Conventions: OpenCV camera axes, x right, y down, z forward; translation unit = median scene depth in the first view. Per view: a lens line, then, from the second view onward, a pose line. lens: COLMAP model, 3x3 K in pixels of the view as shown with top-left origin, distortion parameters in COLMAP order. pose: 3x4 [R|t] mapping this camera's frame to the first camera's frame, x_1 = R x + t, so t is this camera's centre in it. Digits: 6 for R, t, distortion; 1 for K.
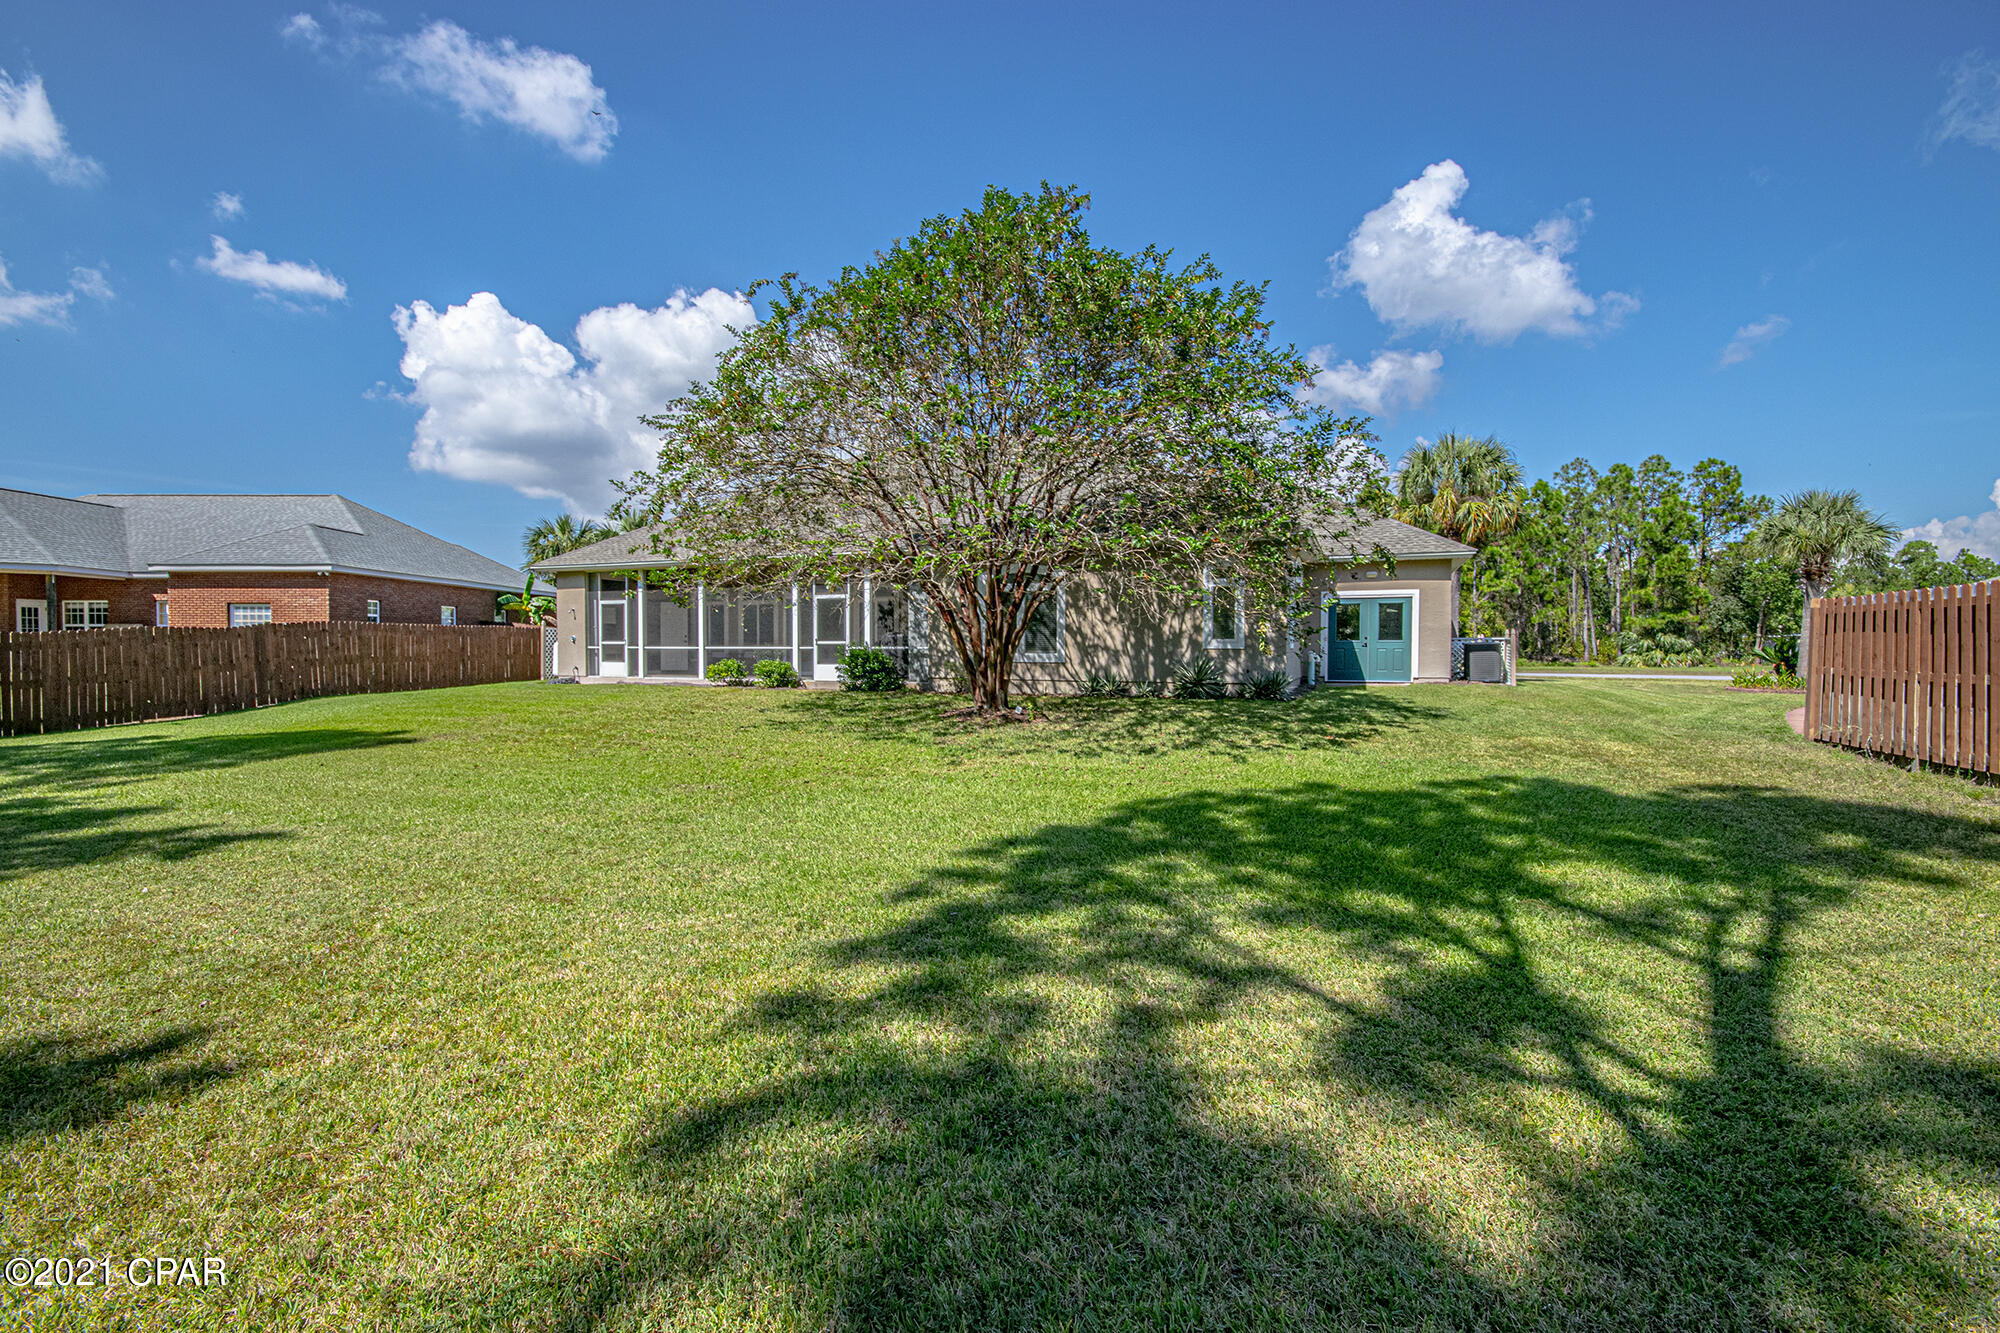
lens RADIAL K [[891.2, 0, 1000.0], [0, 891.2, 666.5], [0, 0, 1]] dist [0.000464, -0.013673]
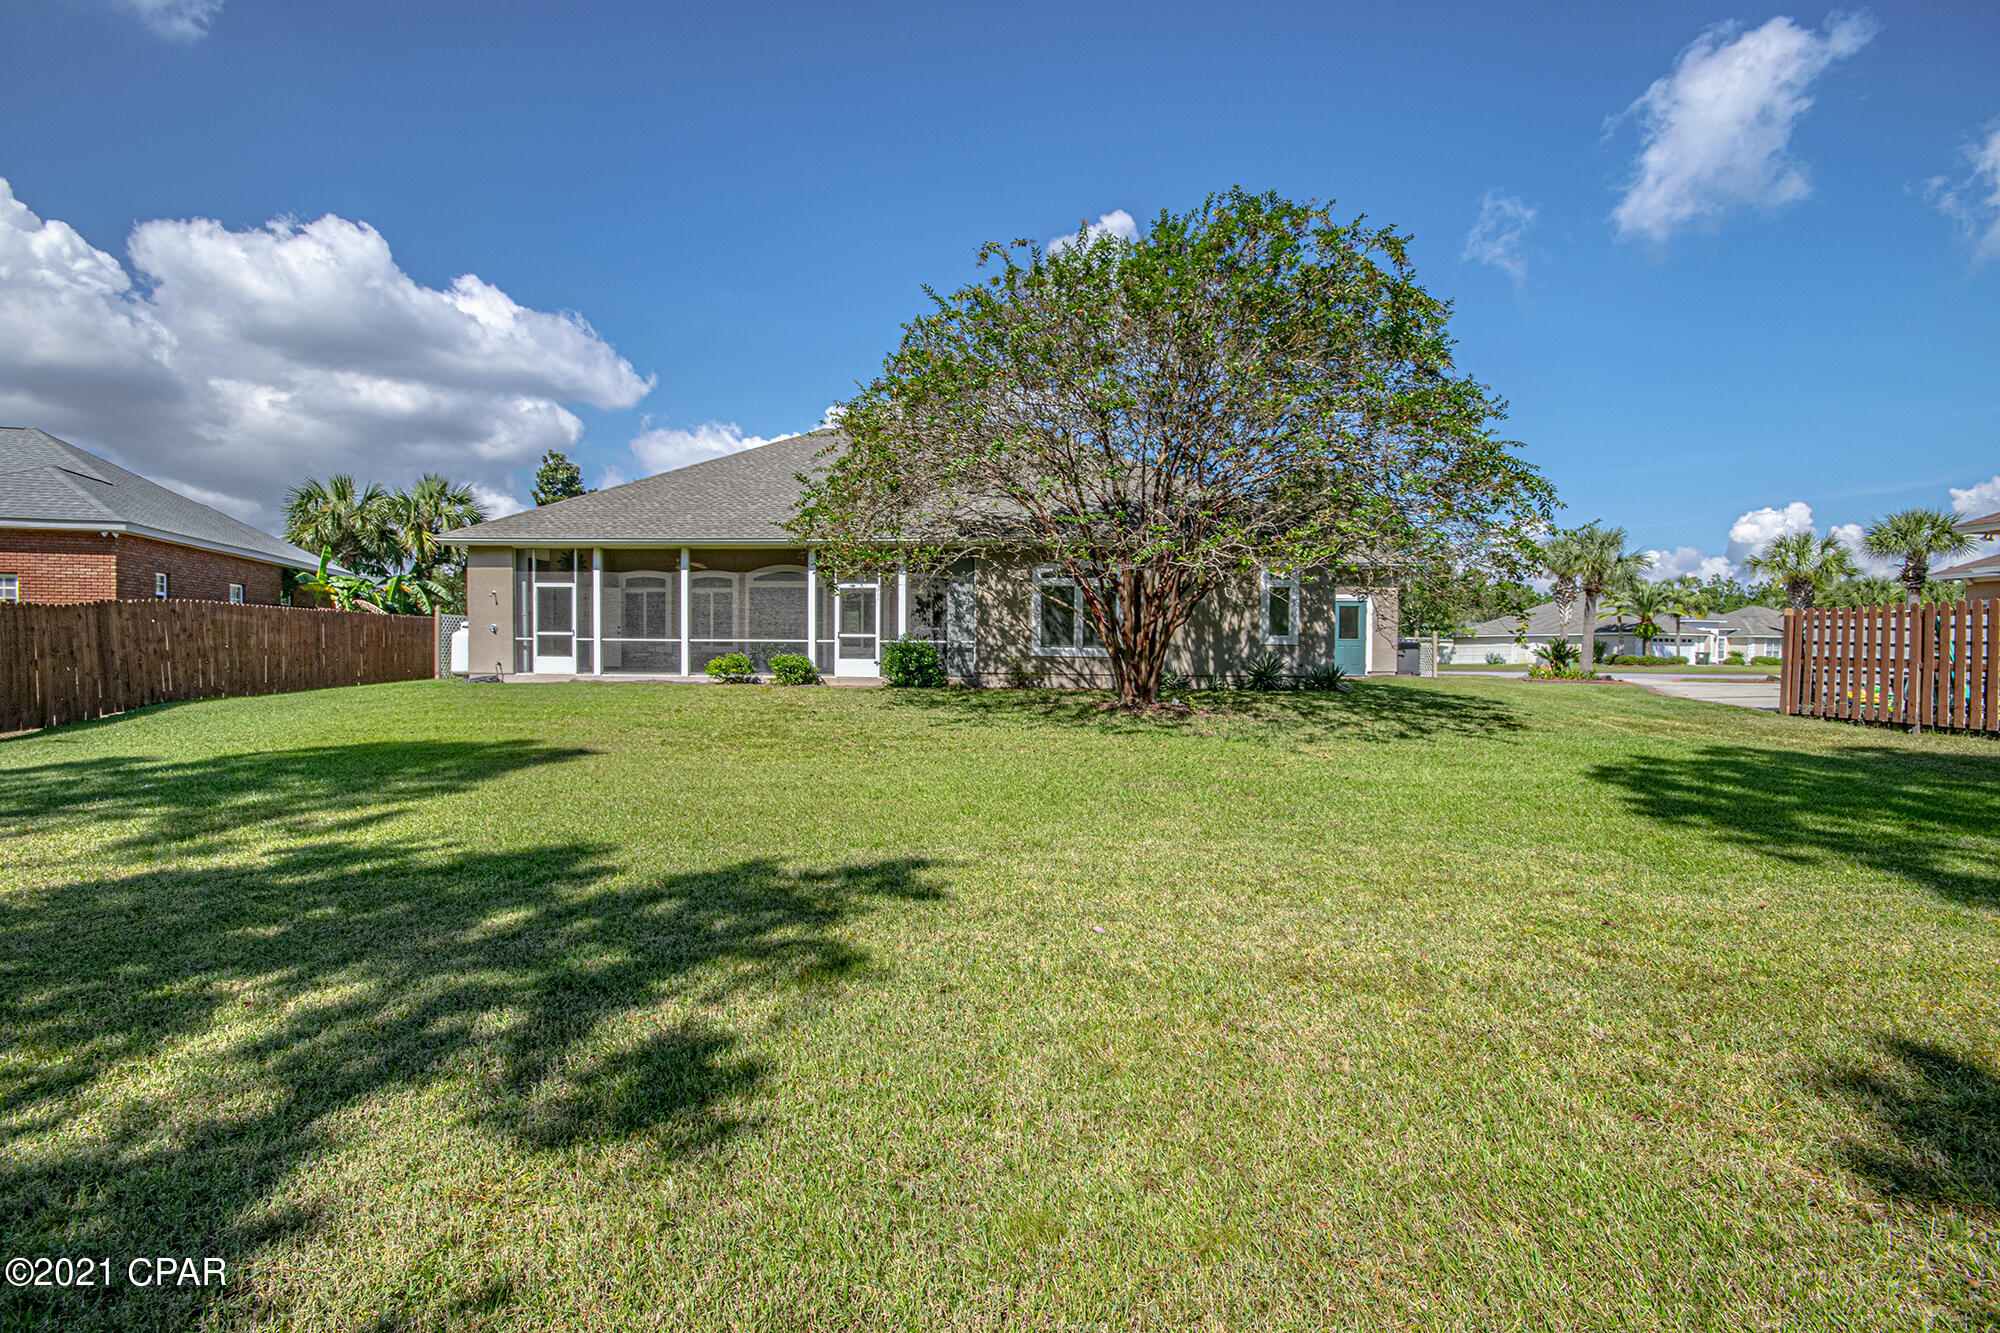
lens RADIAL K [[891.2, 0, 1000.0], [0, 891.2, 666.5], [0, 0, 1]] dist [0.000464, -0.013673]
pose [[0.940274, -0.000939, 0.340416, -0.366369], [0.000600, 0.999999, 0.001102, 0.004285], [-0.340417, -0.000832, 0.940274, 0.079375]]
